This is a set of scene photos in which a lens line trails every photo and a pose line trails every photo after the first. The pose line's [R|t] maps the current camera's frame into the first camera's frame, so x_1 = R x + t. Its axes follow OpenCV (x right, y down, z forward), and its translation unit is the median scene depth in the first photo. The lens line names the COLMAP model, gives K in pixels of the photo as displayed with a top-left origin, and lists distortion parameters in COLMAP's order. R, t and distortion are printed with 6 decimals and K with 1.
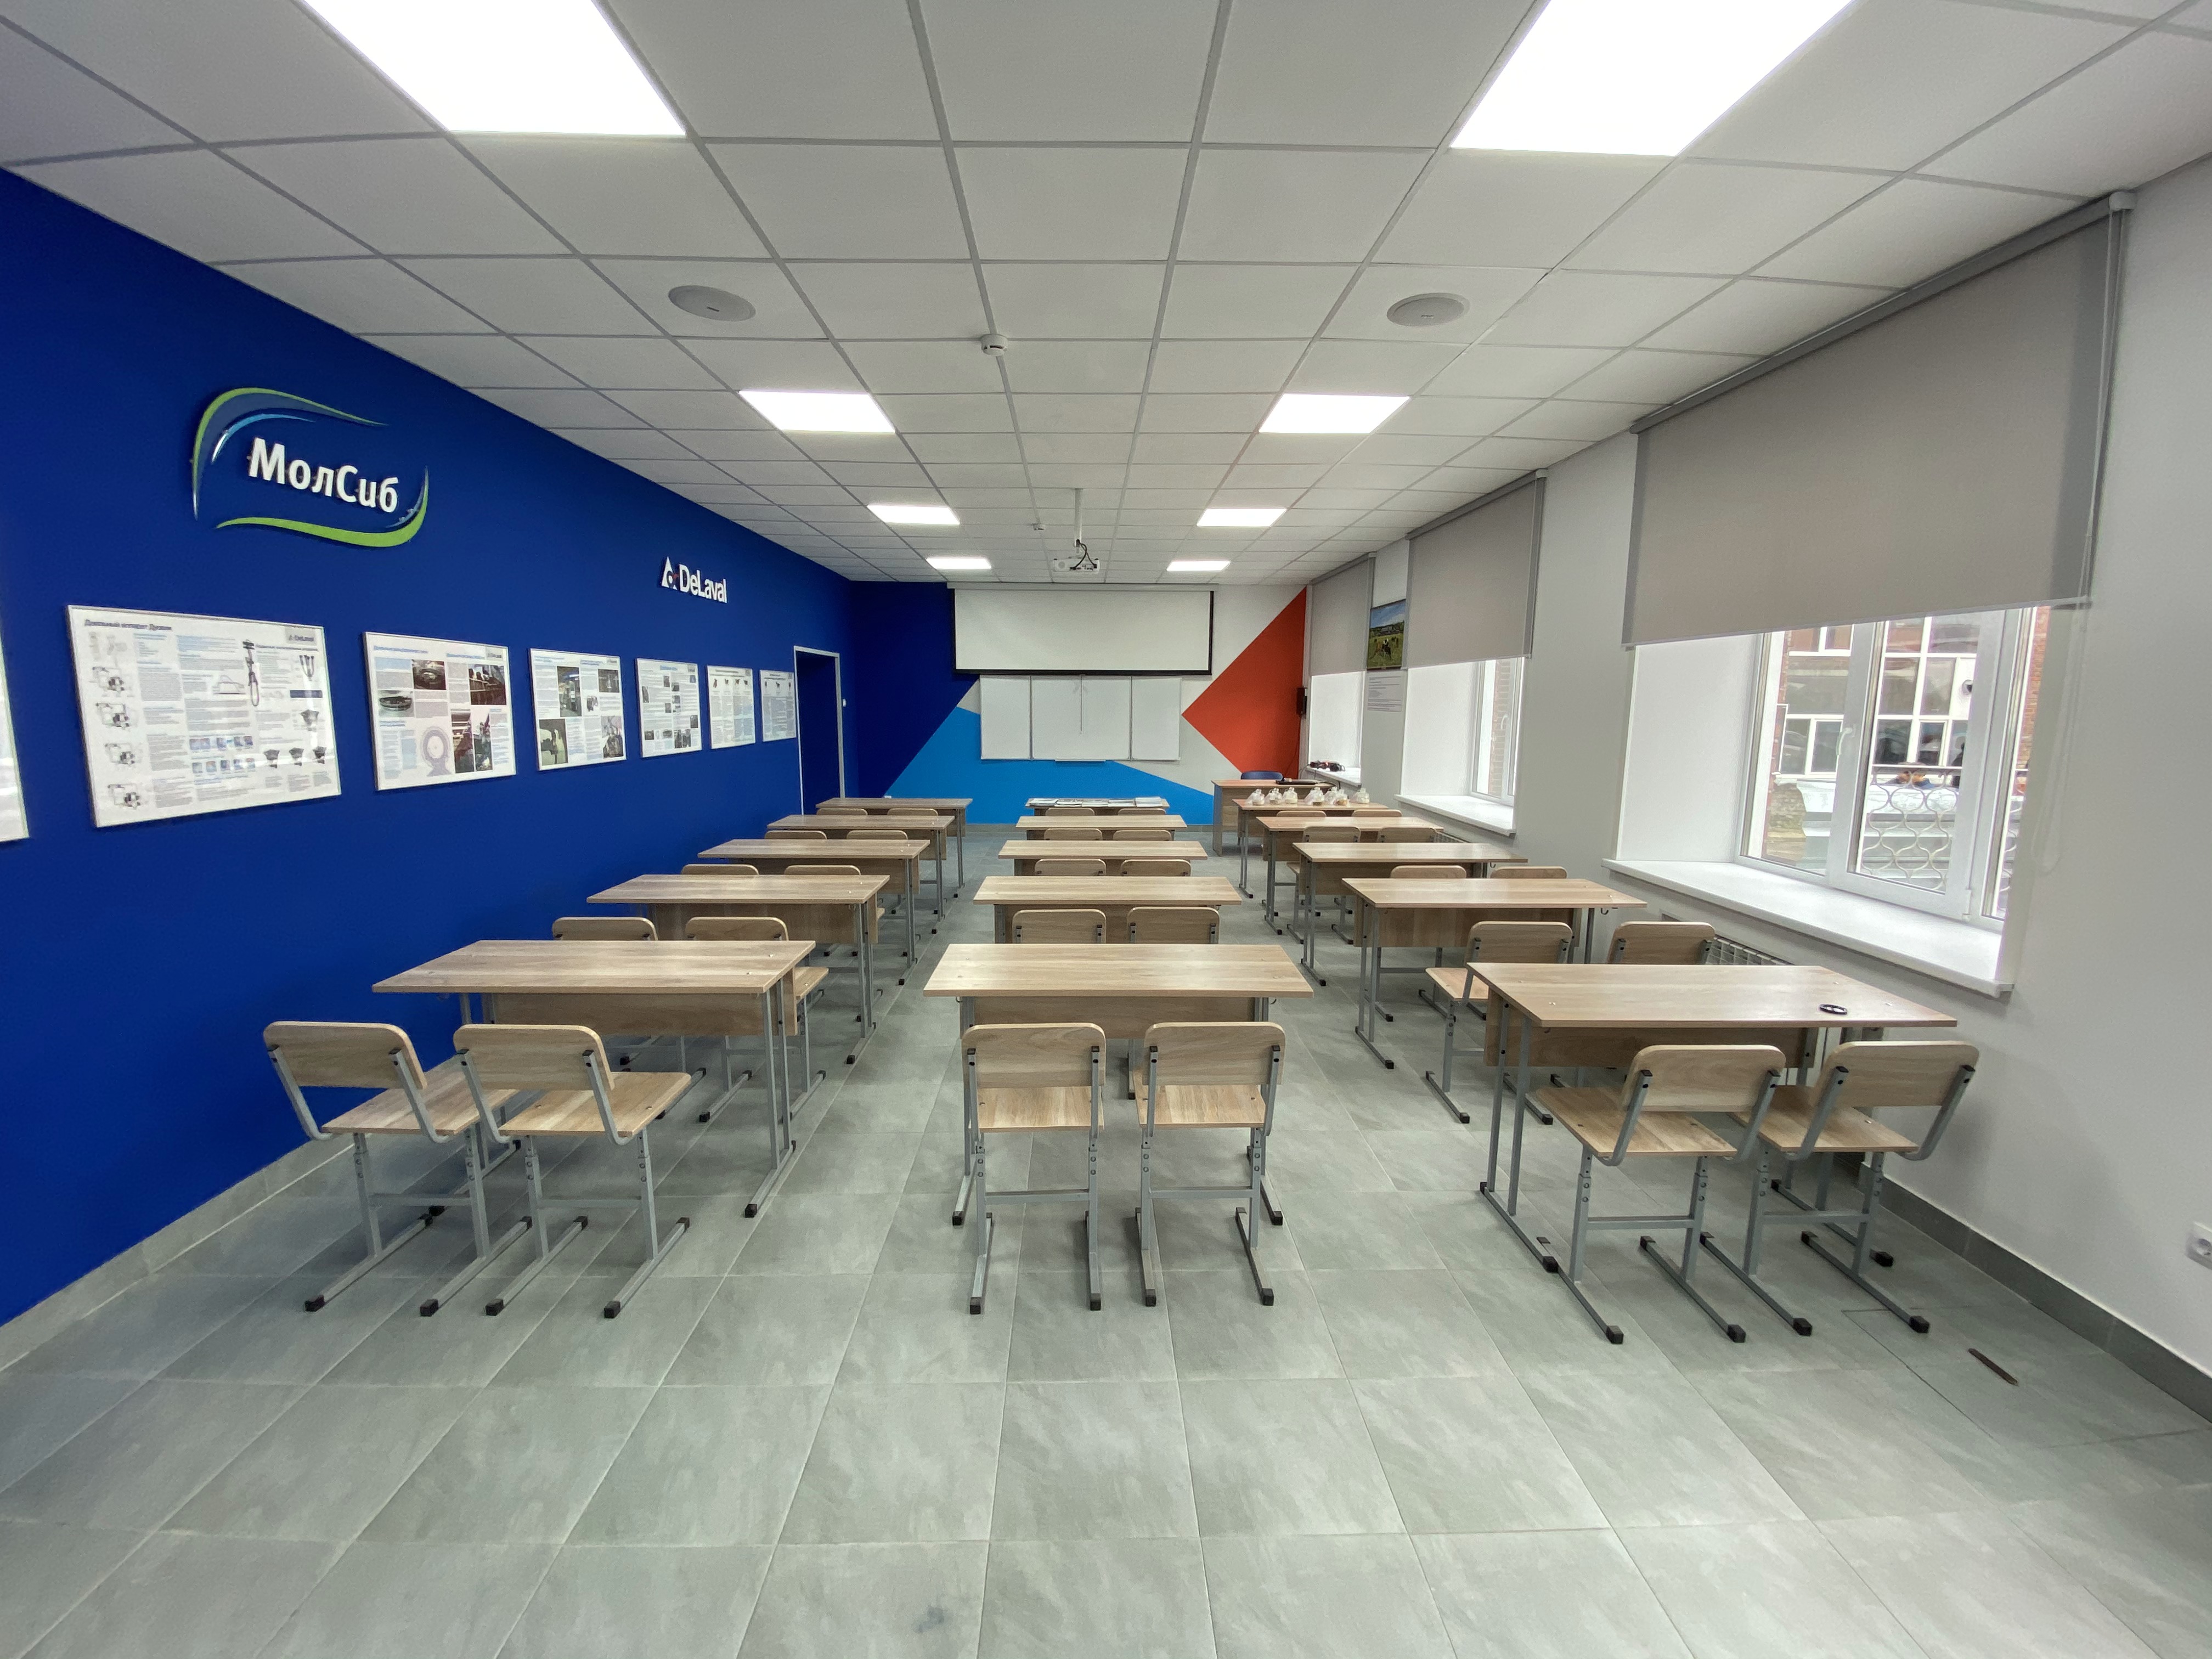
lens RADIAL K [[902.7, 0, 1102.0], [0, 902.7, 823.7], [0, 0, 1]] dist [-0.002027, -0.000366]
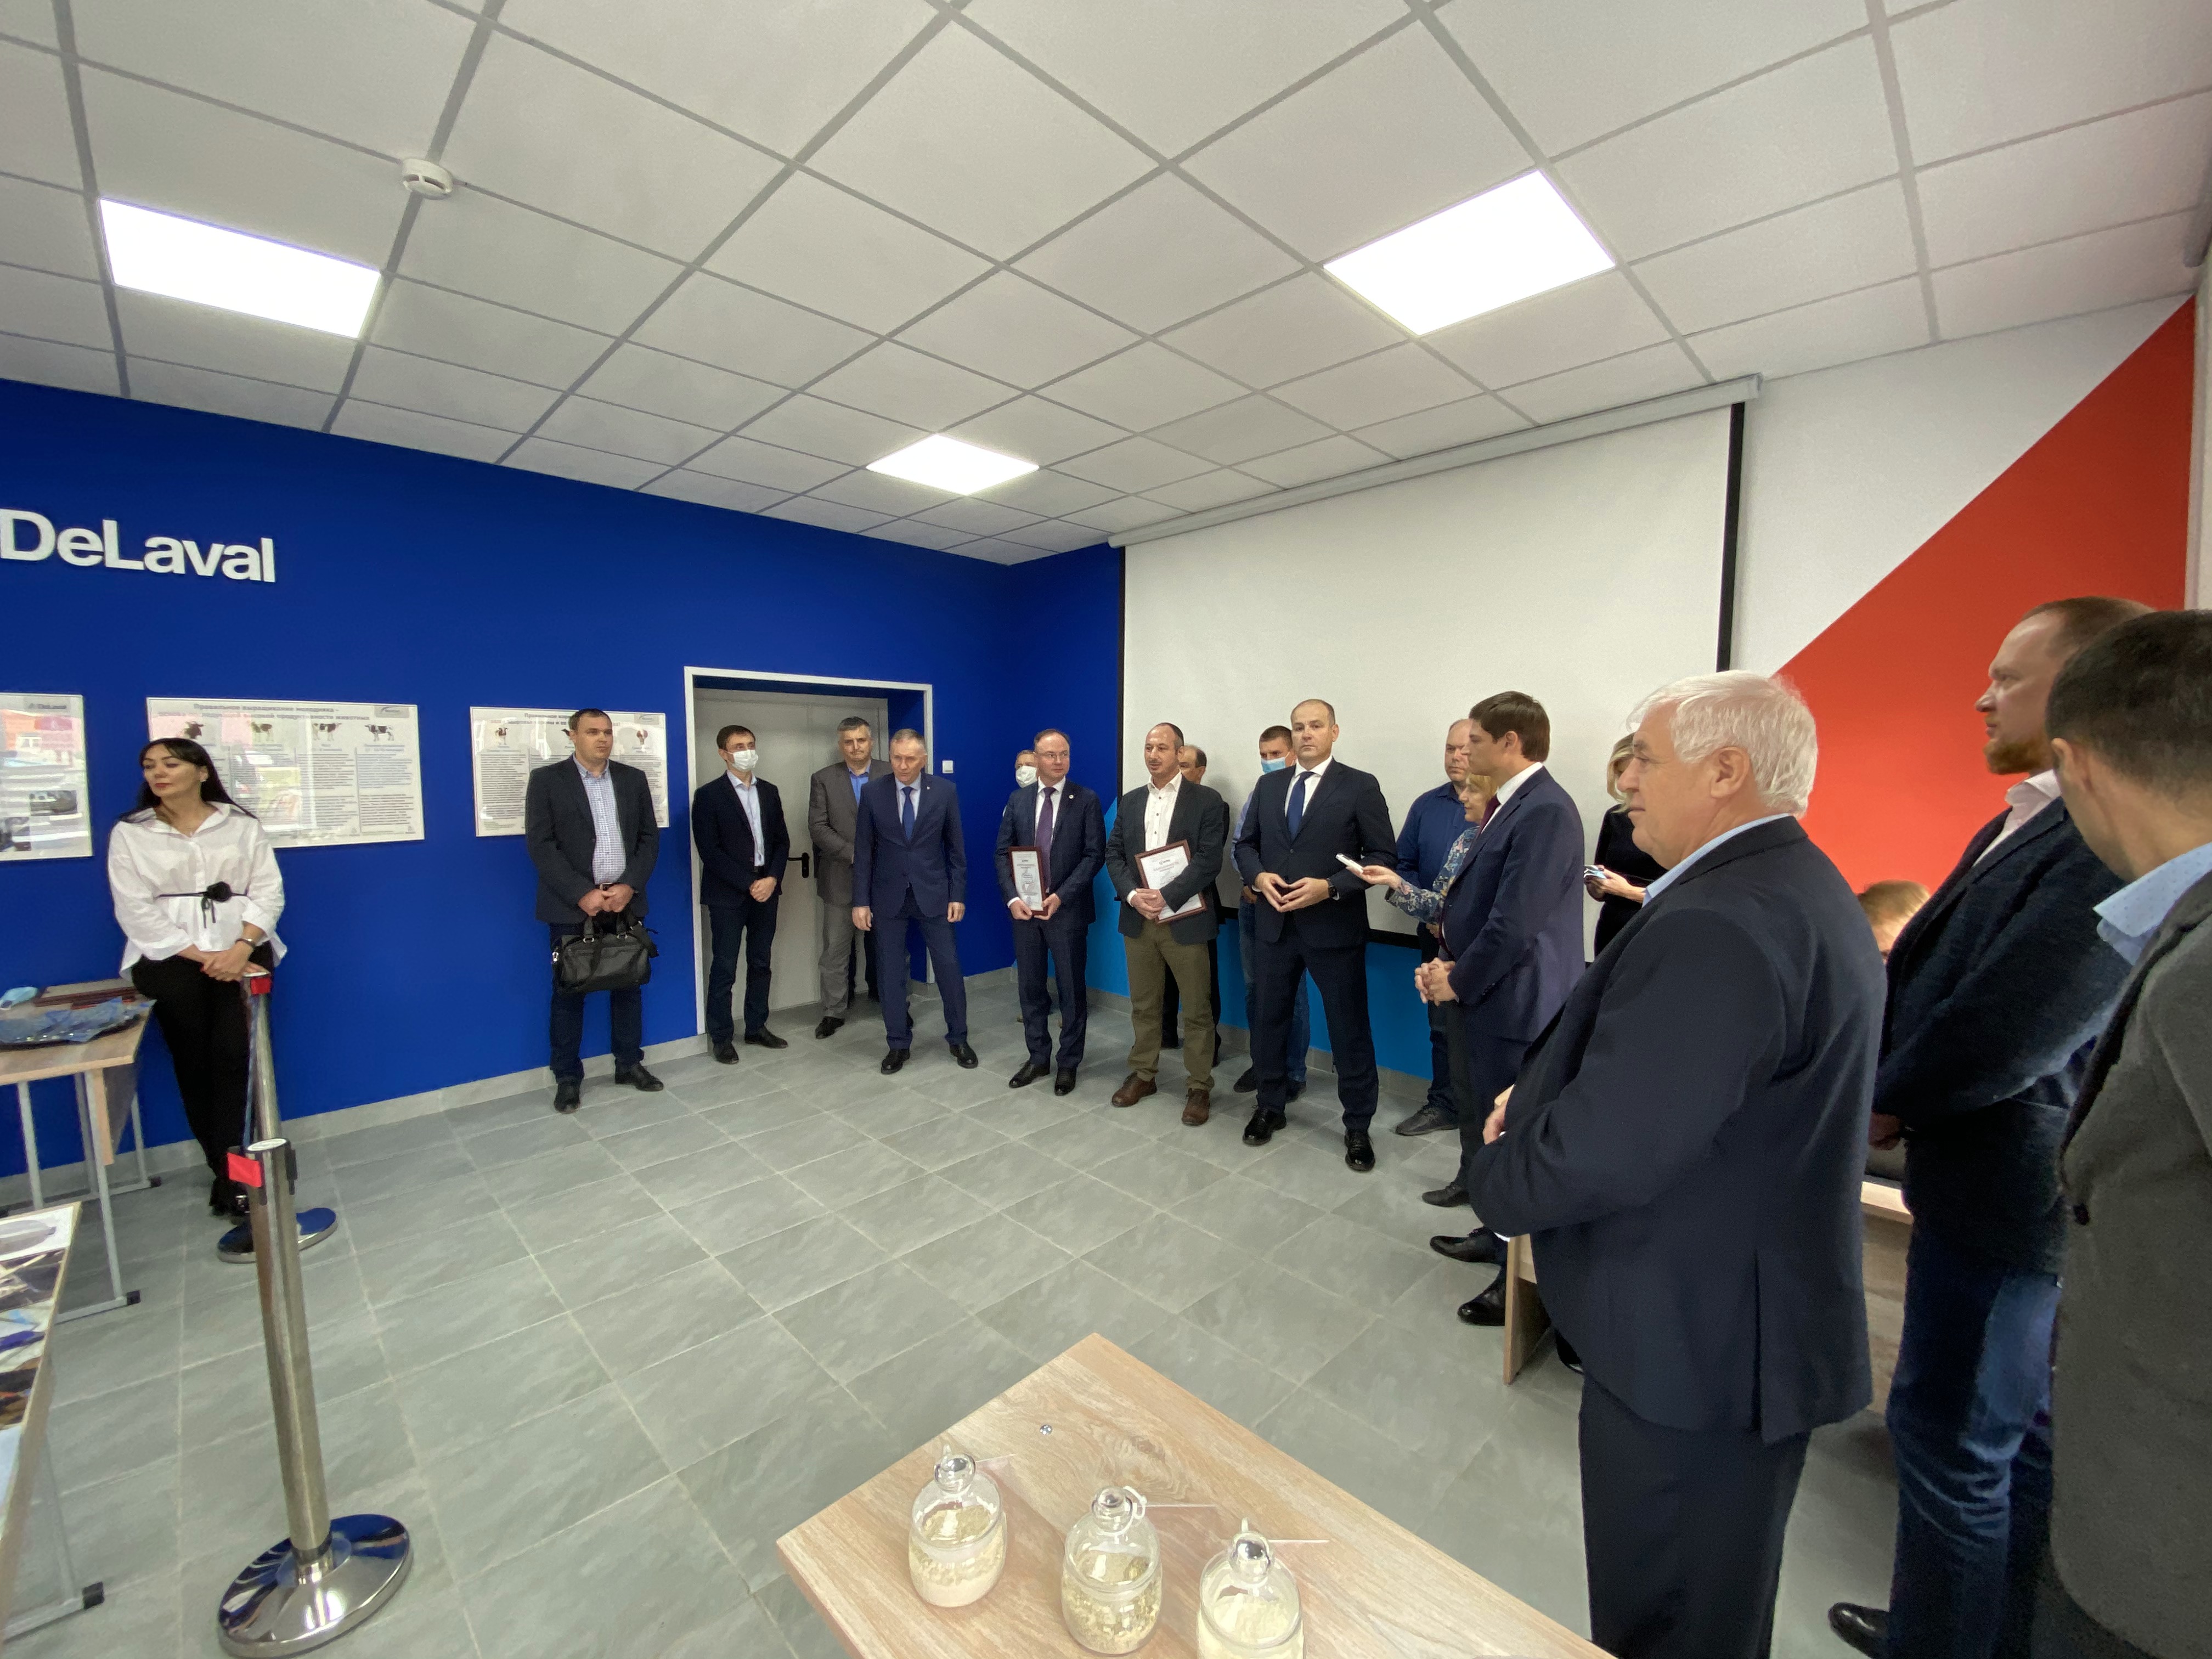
lens RADIAL K [[902.7, 0, 1112.4], [0, 902.7, 836.2], [0, 0, 1]] dist [-0.002027, -0.000366]
pose [[0.686836, 0.047340, -0.725269, 0.793339], [-0.085503, 0.996210, -0.015948, -0.110695], [0.721765, 0.072966, 0.688281, 0.954671]]
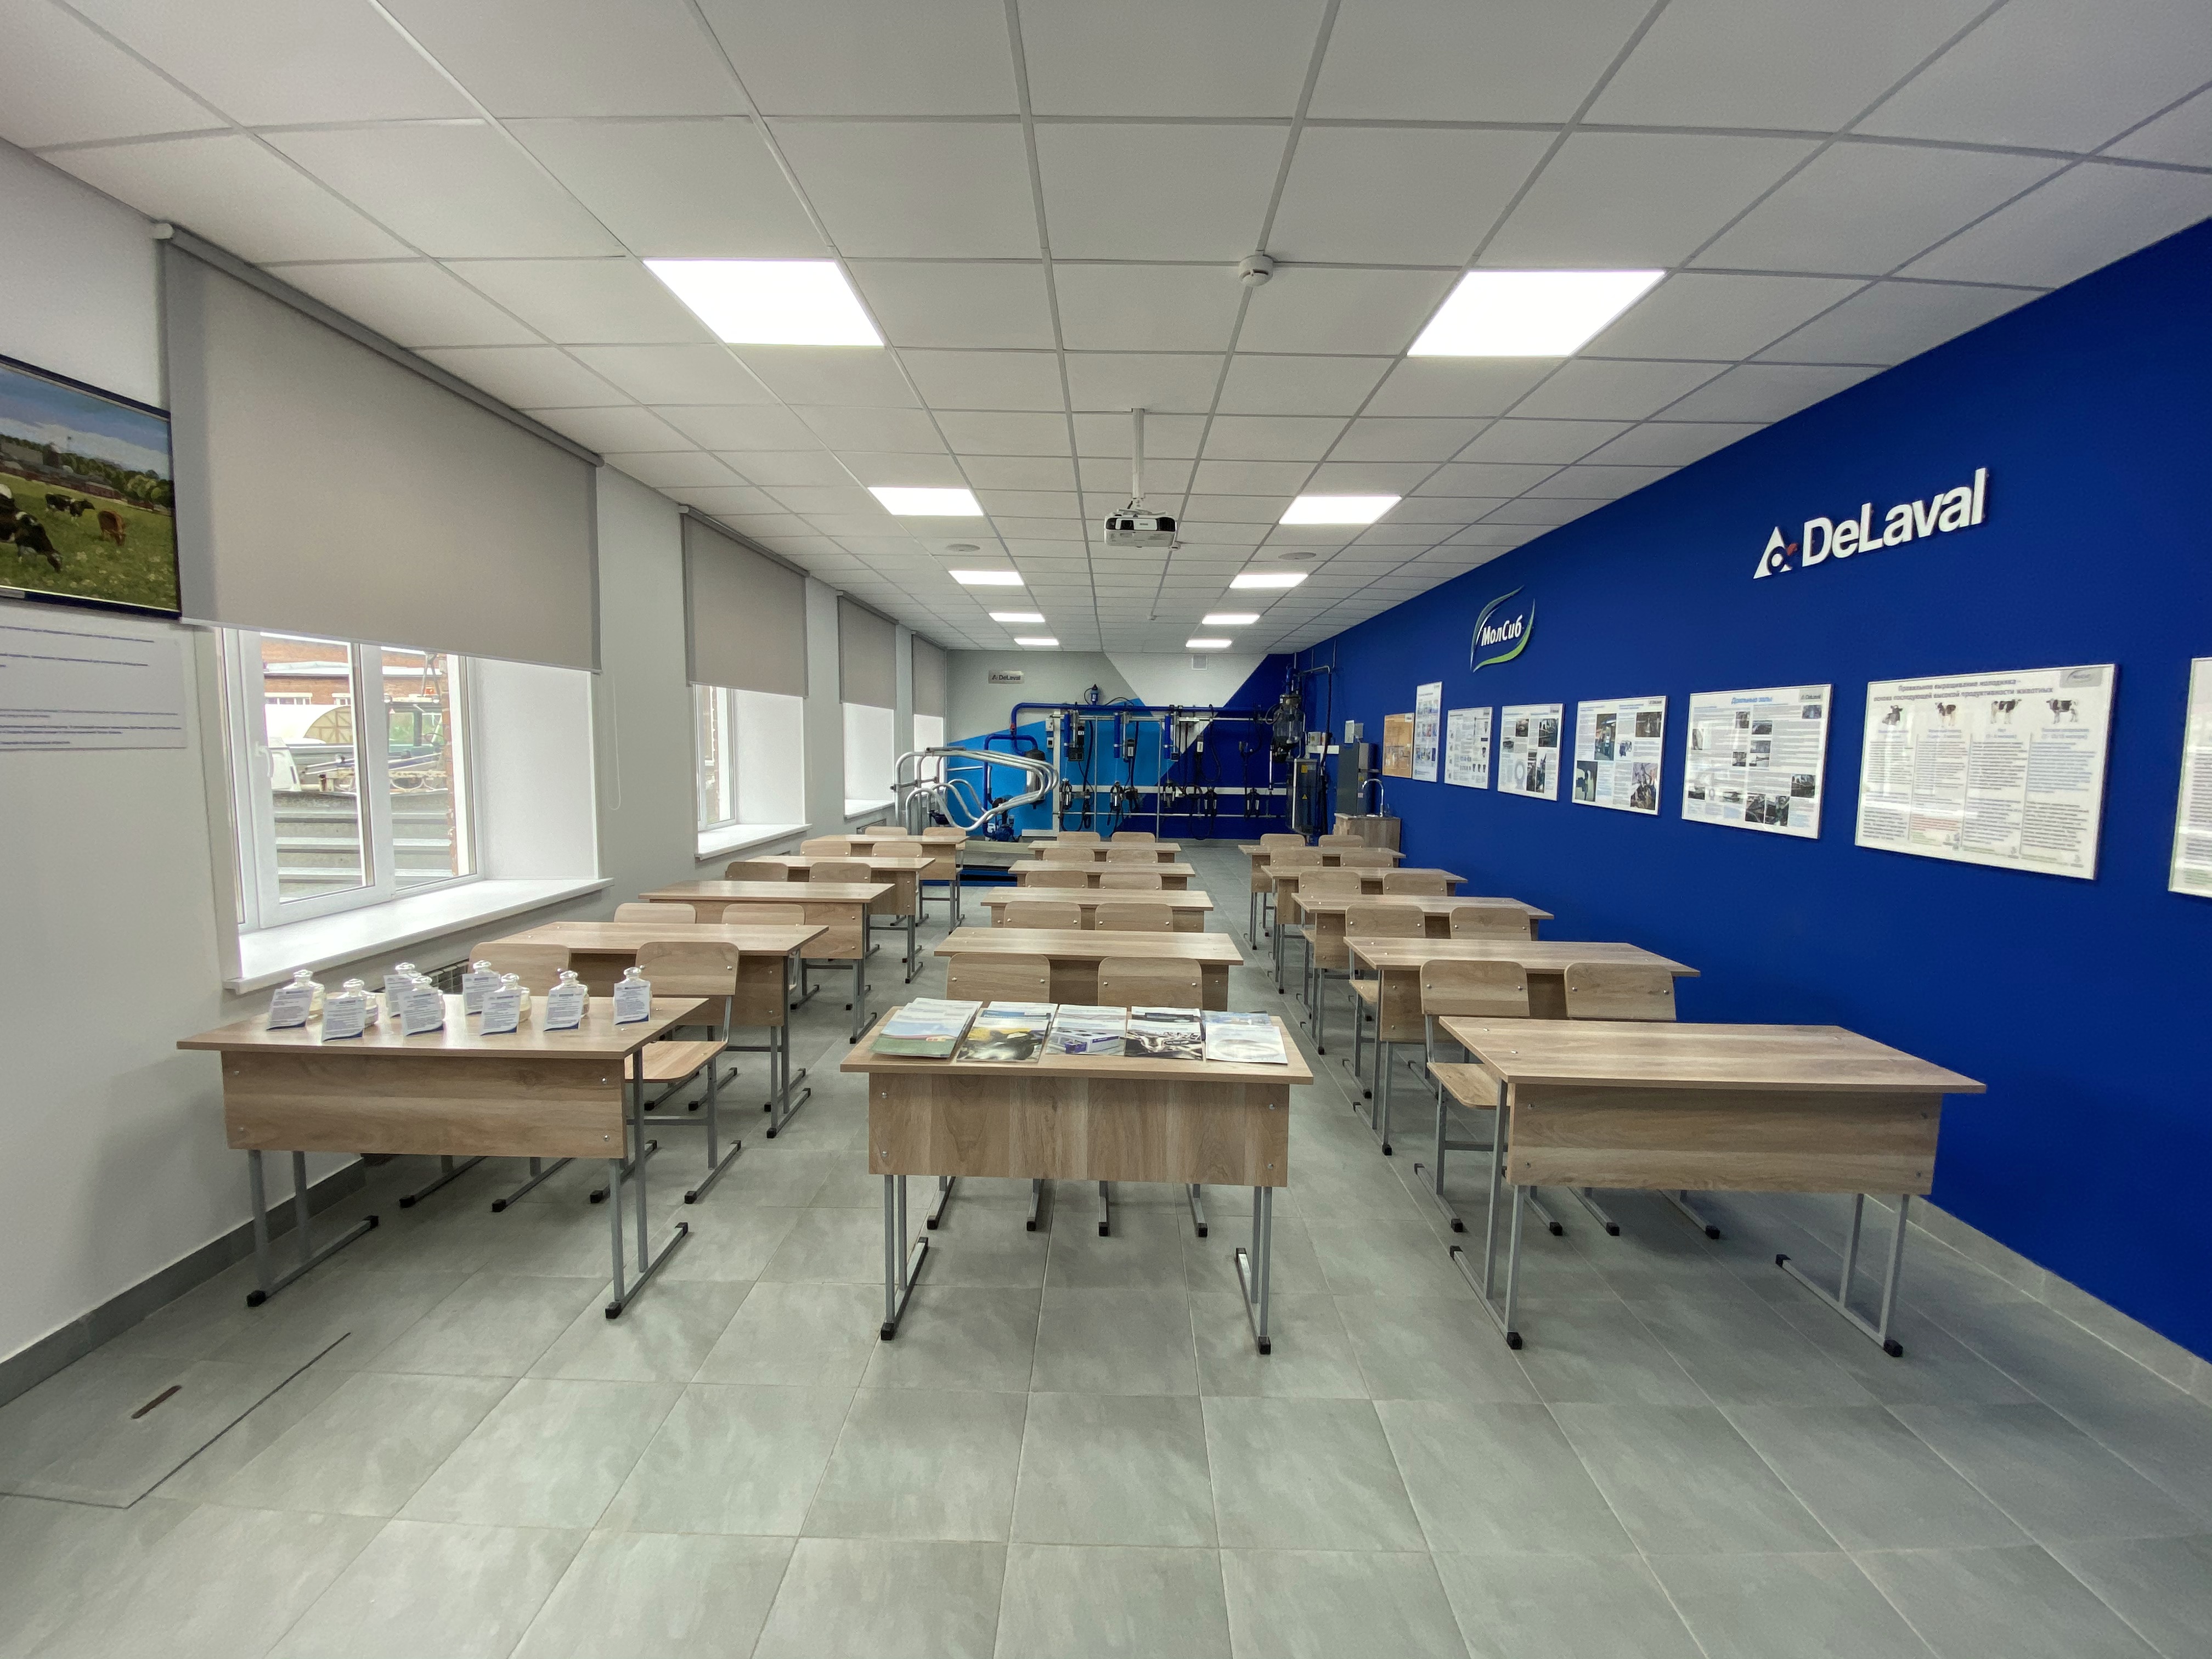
lens RADIAL K [[902.7, 0, 1098.6], [0, 902.7, 820.2], [0, 0, 1]] dist [-0.002027, -0.000366]
pose [[-0.998977, -0.027798, 0.035681, -0.033002], [-0.018944, 0.973469, 0.228033, -0.275972], [-0.041073, 0.227124, -0.972999, 2.037155]]
